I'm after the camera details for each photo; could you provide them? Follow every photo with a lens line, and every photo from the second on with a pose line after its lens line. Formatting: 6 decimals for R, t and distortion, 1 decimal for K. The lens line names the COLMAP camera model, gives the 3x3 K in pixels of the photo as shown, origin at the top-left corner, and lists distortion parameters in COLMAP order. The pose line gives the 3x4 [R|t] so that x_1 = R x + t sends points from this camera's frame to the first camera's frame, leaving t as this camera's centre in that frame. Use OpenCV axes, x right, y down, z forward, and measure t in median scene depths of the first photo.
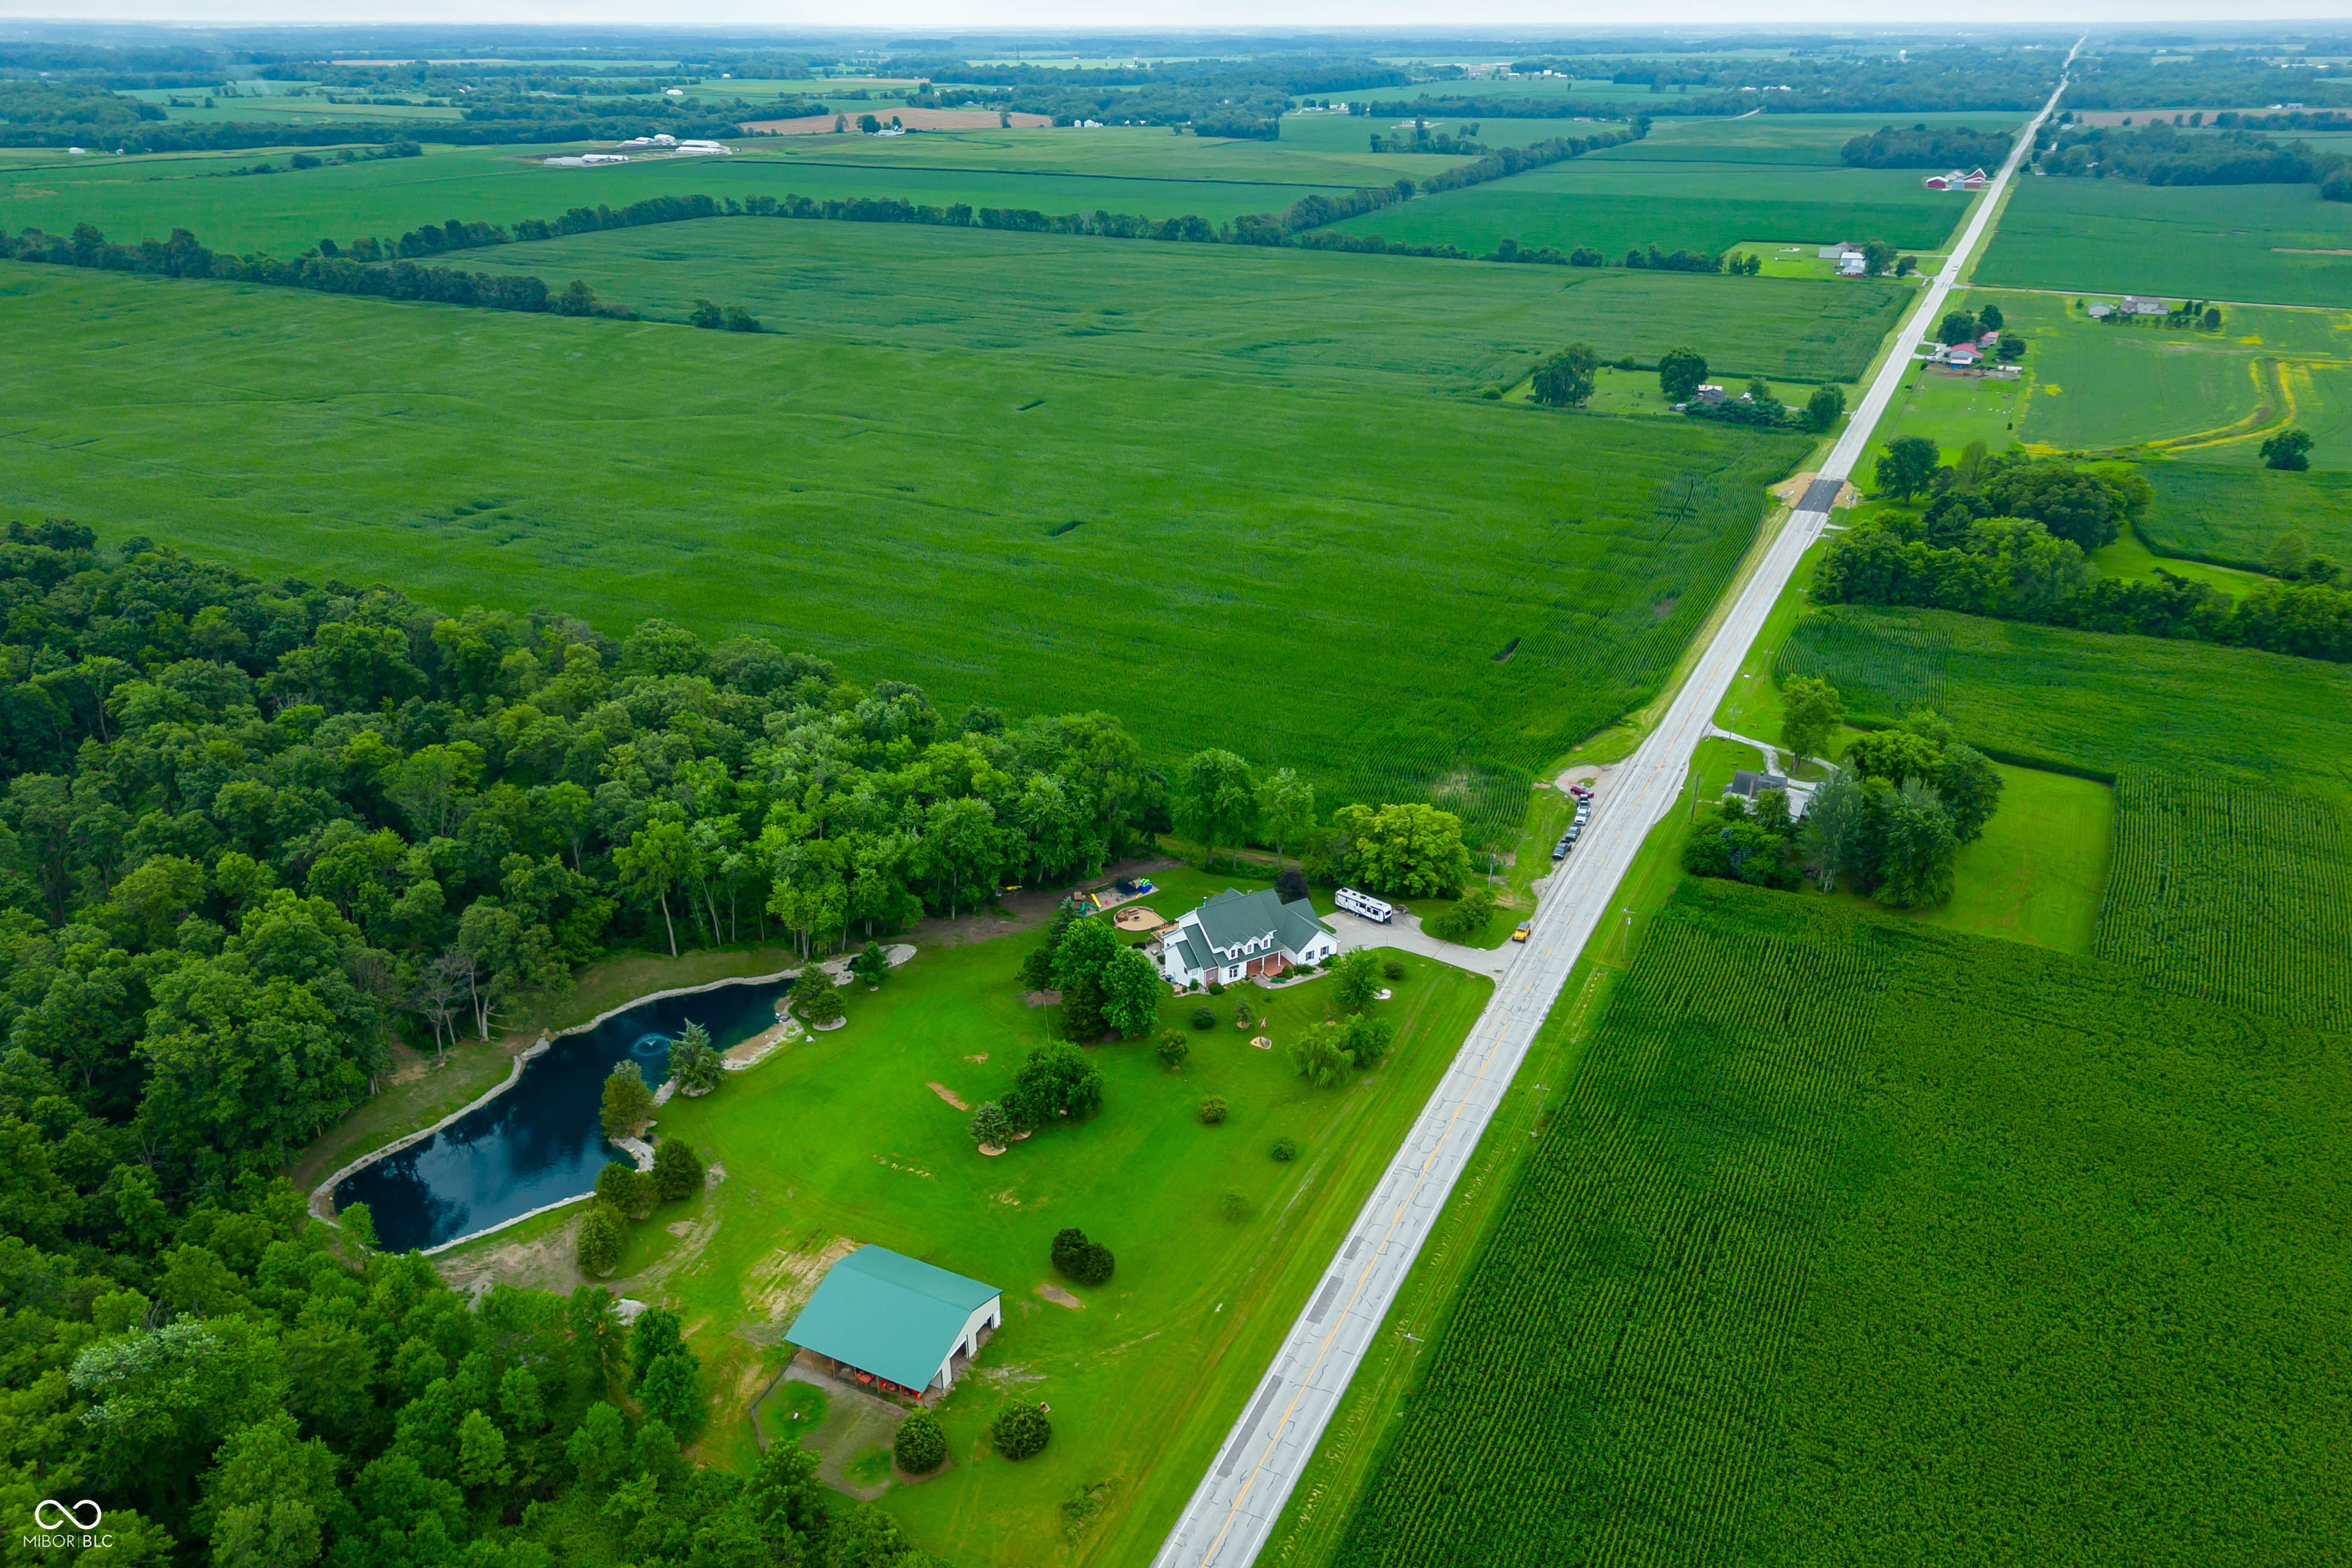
lens RADIAL K [[1699.3, 0, 1176.0], [0, 1699.3, 784.0], [0, 0, 1]] dist [0.063625, -0.064595]
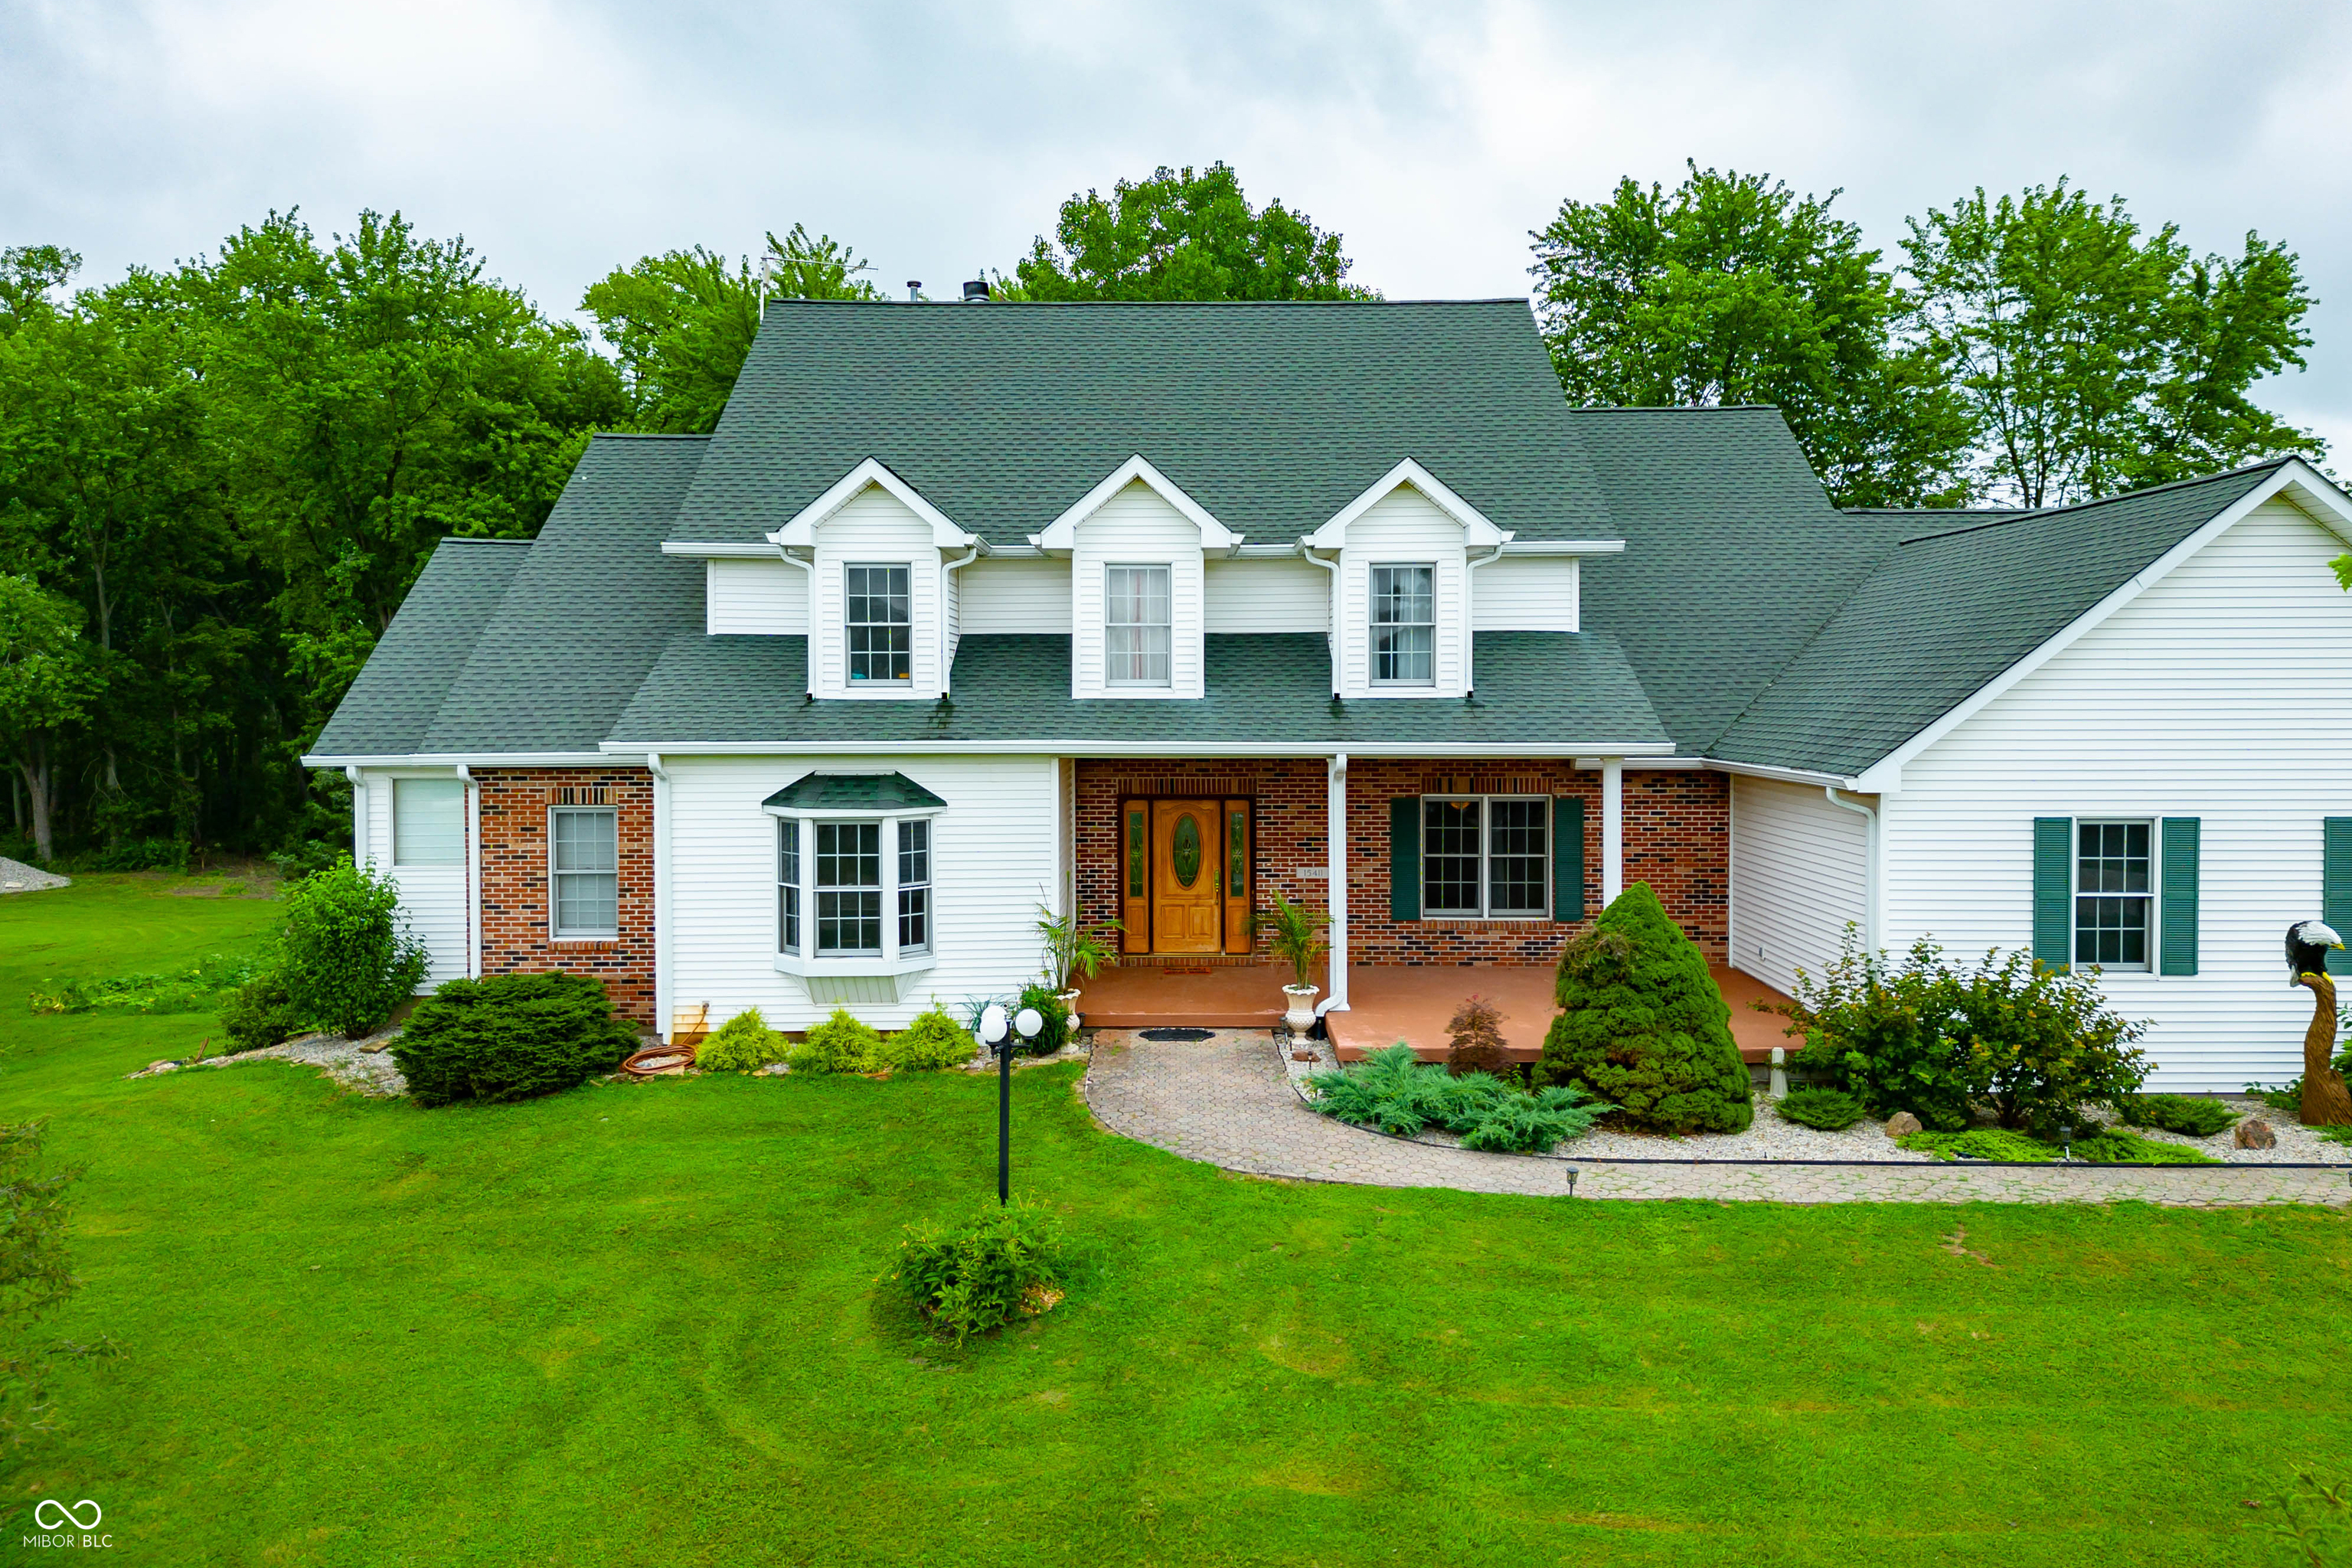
lens RADIAL K [[1663.5, 0, 1171.7], [0, 1663.5, 758.3], [0, 0, 1]] dist [0.064481, -0.074922]
pose [[0.853231, 0.020838, -0.521116, 0.074514], [-0.212026, 0.926761, -0.310095, 0.112395], [0.476488, 0.375073, 0.795160, 0.853612]]
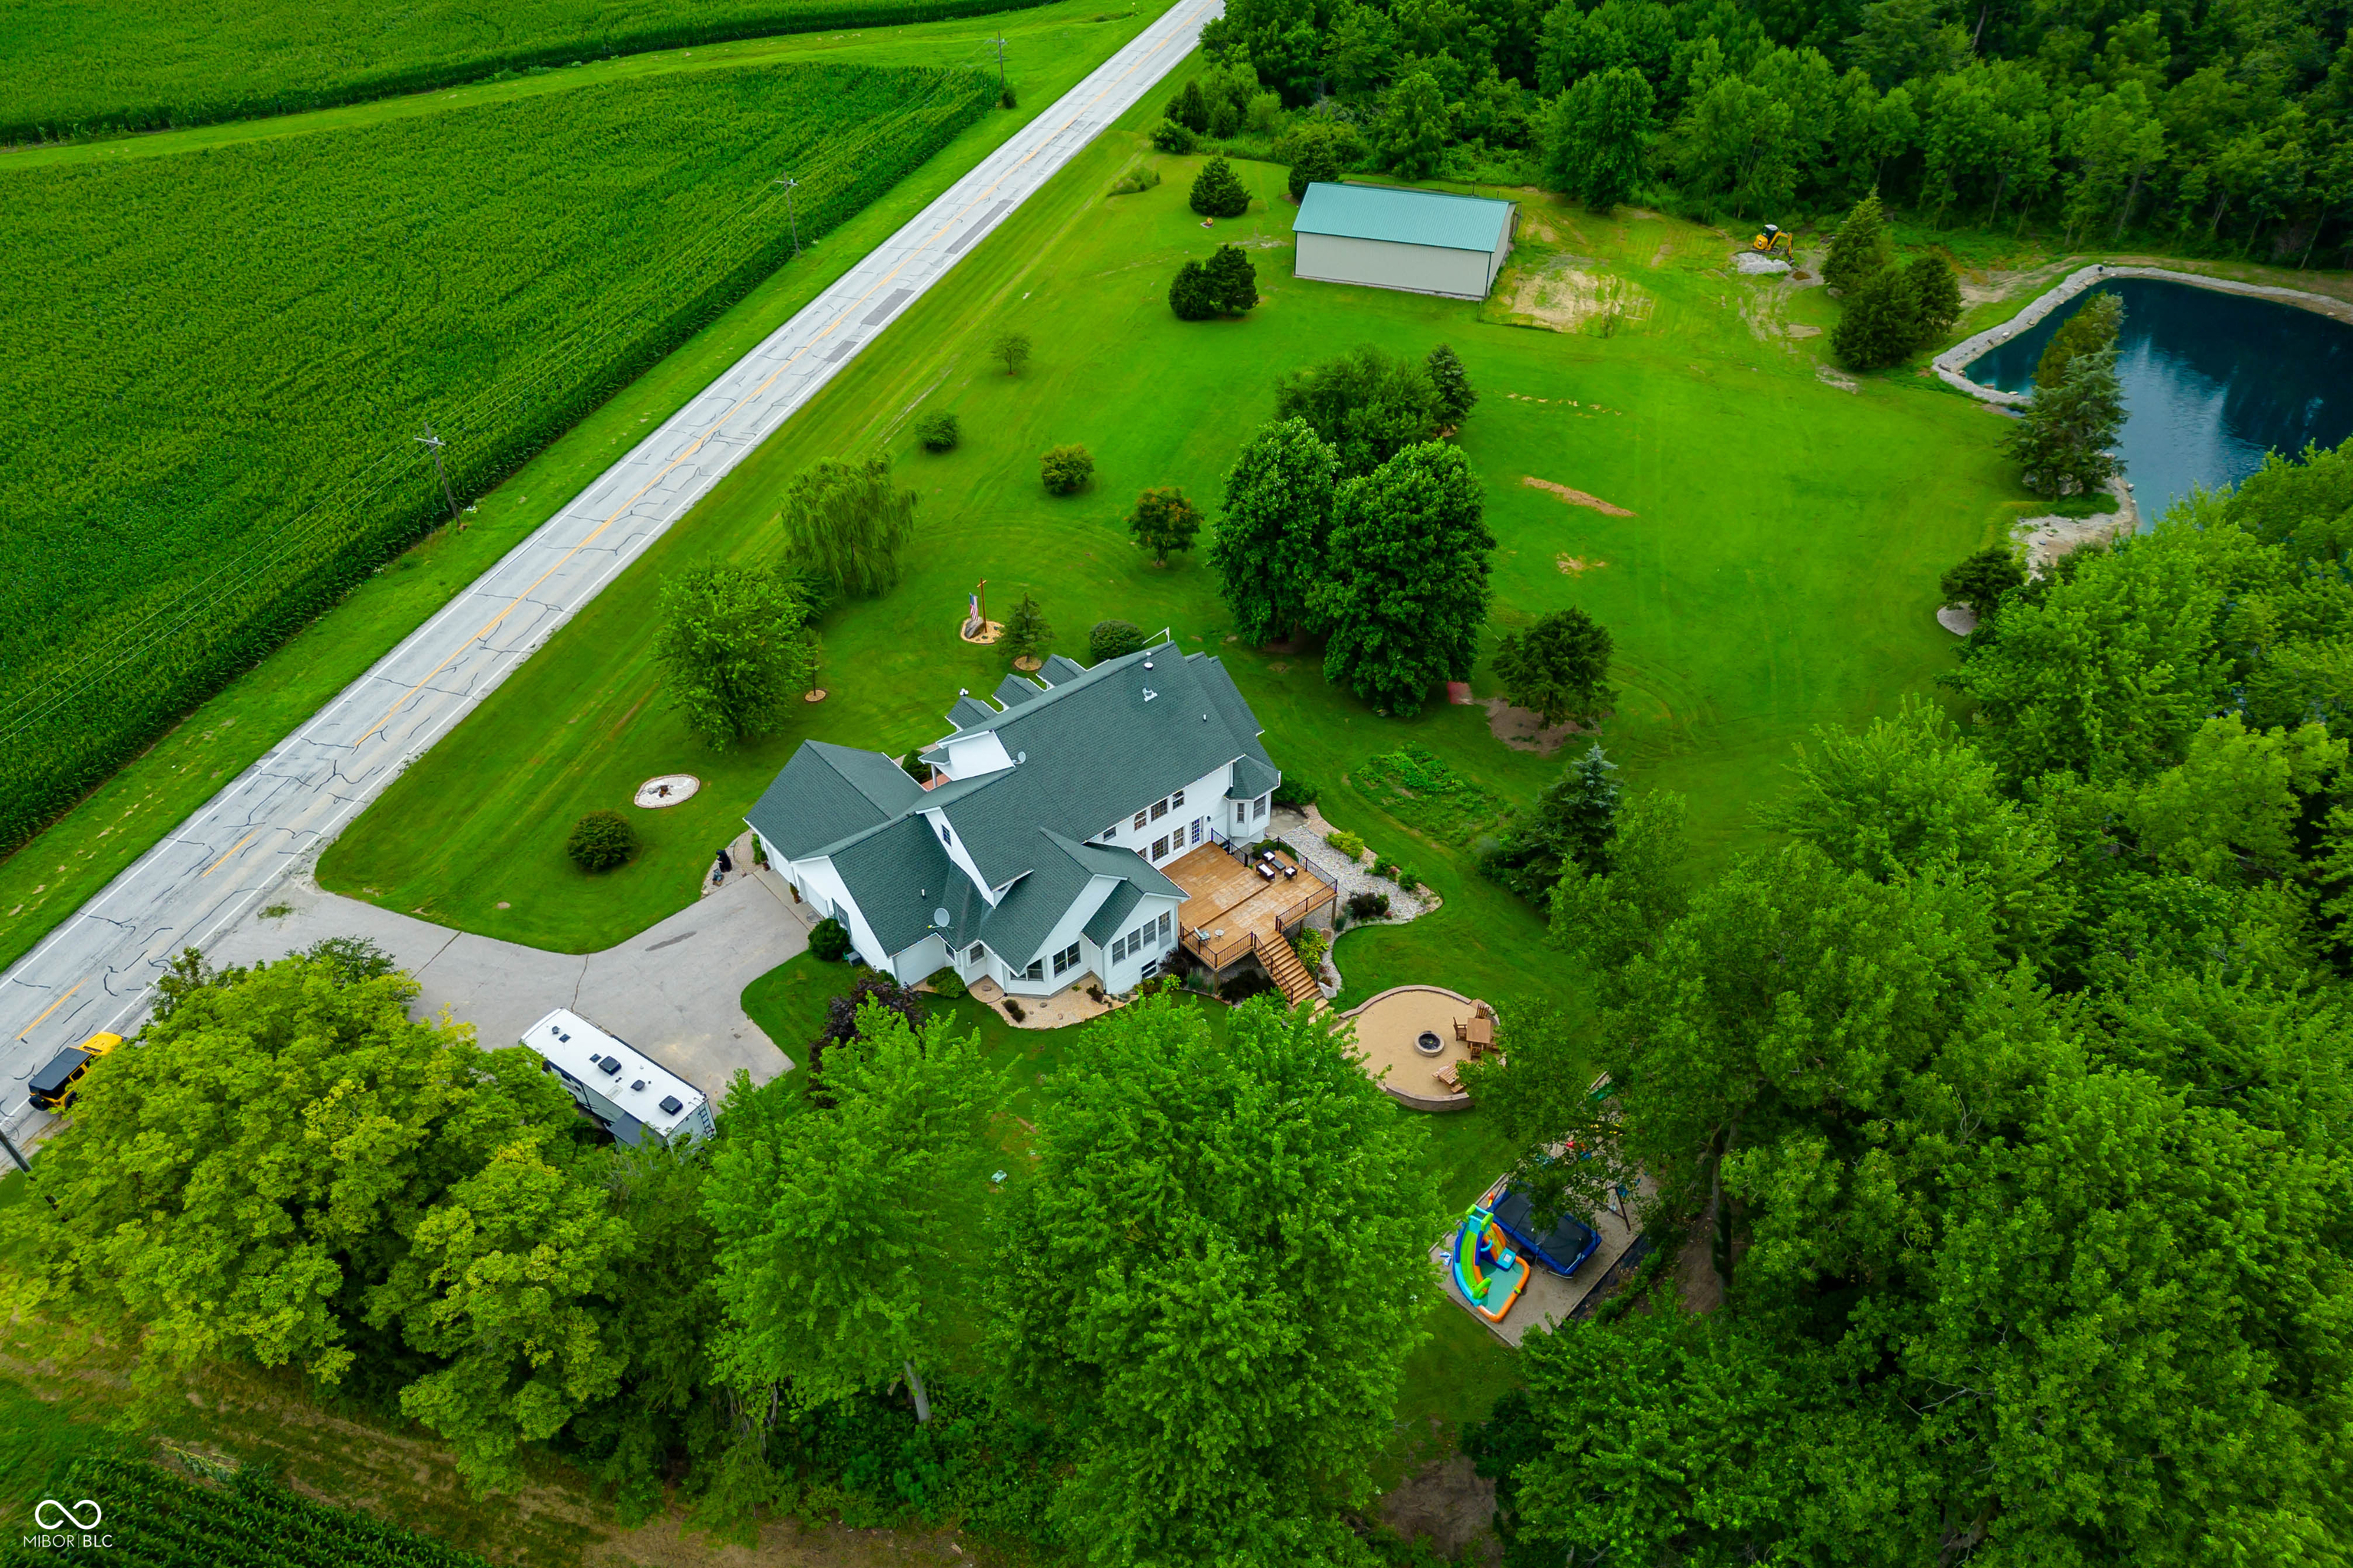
lens RADIAL K [[1632.4, 0, 1171.9], [0, 1632.4, 805.7], [0, 0, 1]] dist [0.066425, -0.069821]
pose [[-0.988306, 0.105519, -0.110076, 0.045595], [-0.052651, 0.441347, 0.895791, -0.183075], [0.143104, 0.891111, -0.430630, 1.057679]]
